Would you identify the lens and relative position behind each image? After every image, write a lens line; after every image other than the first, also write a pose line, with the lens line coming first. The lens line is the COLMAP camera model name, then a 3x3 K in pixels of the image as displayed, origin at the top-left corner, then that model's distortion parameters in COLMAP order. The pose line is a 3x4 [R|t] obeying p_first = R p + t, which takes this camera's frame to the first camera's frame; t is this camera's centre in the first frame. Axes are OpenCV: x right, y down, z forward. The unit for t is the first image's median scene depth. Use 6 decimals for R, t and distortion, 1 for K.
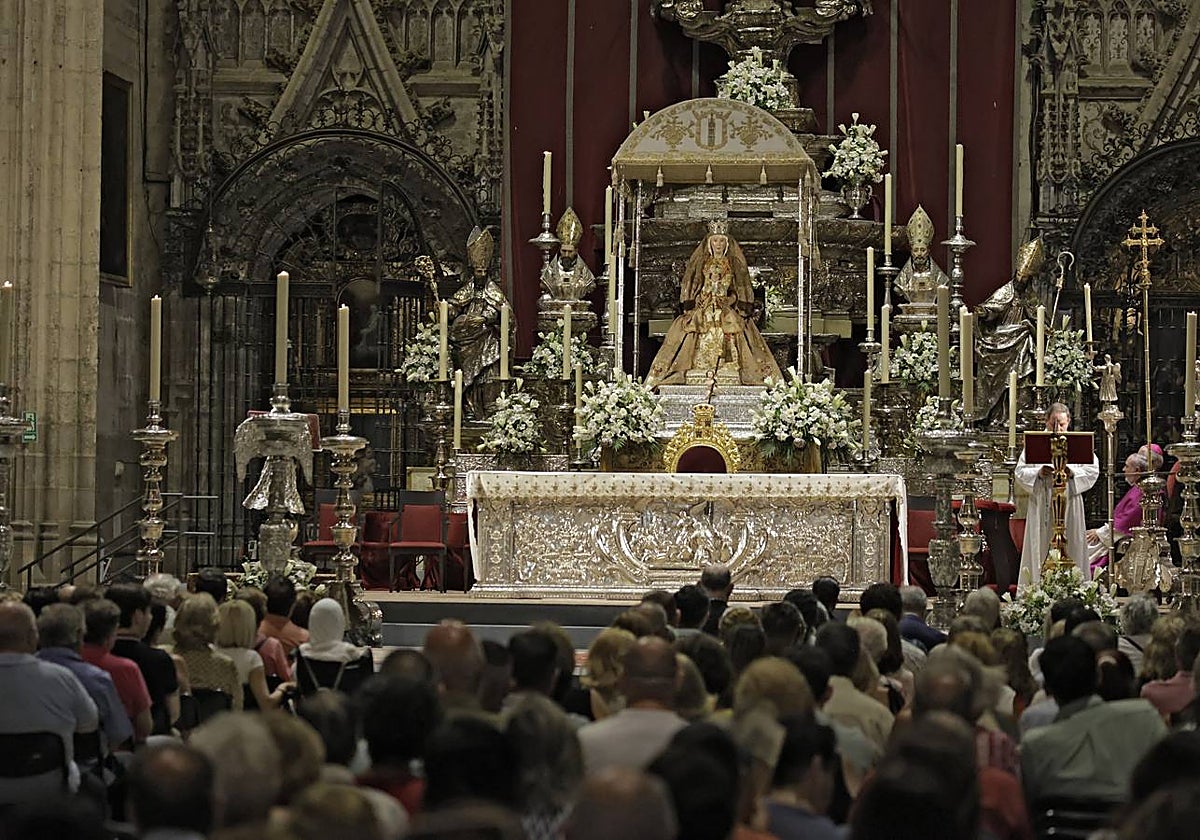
lens RADIAL K [[4817.2, 0, 600.0], [0, 4817.2, 420.0], [0, 0, 1]] dist [-0.073133, -1.919760]
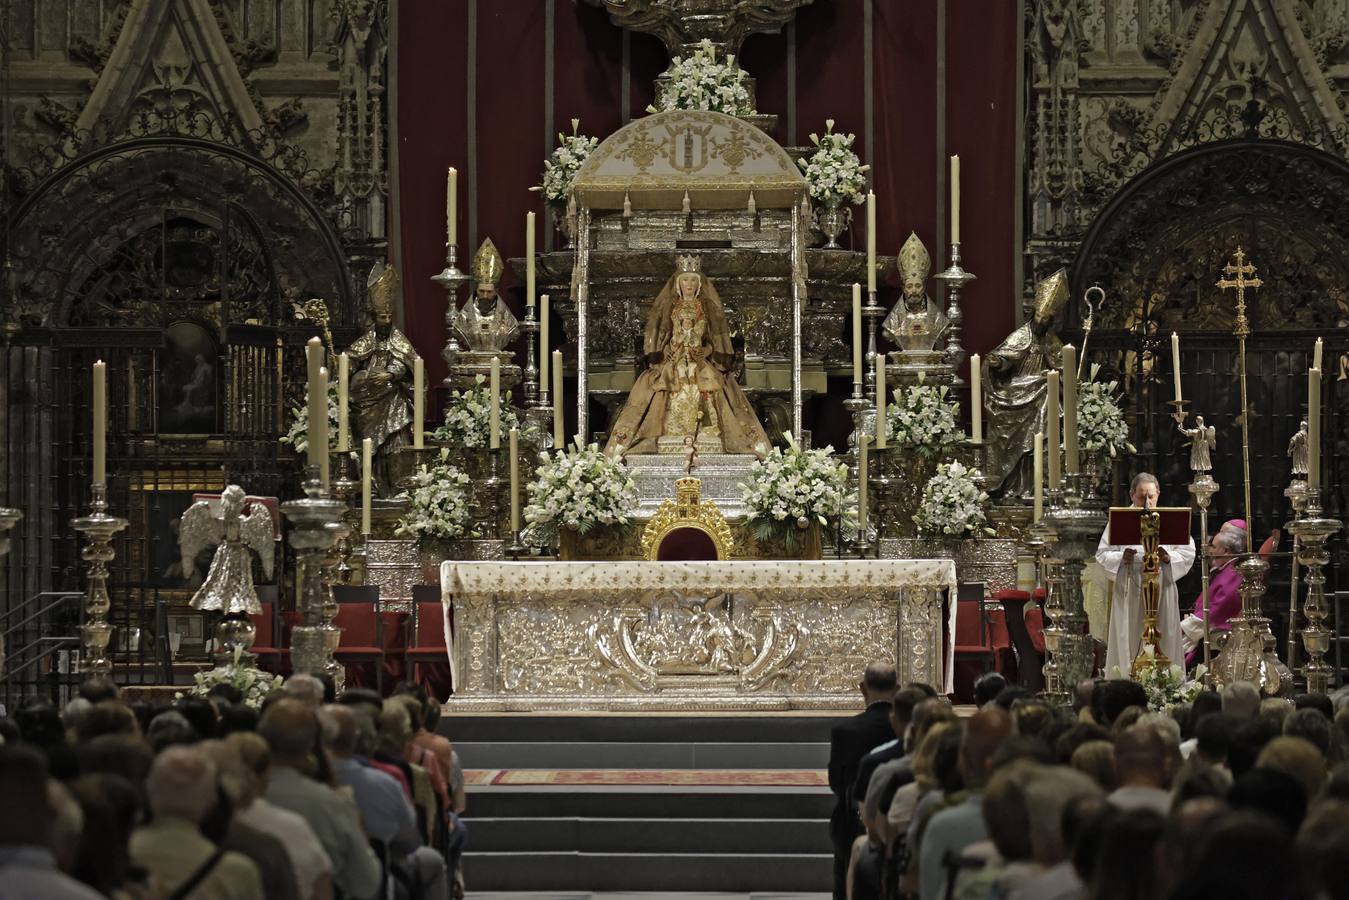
lens RADIAL K [[6703.6, 0, 674.5], [0, 6703.6, 450.0], [0, 0, 1]] dist [0.502628, -6.640924]
pose [[0.997161, -0.011114, 0.074472, -0.061129], [0.011439, 0.999927, -0.003932, -0.003176], [-0.074423, 0.004773, 0.997215, -0.145811]]
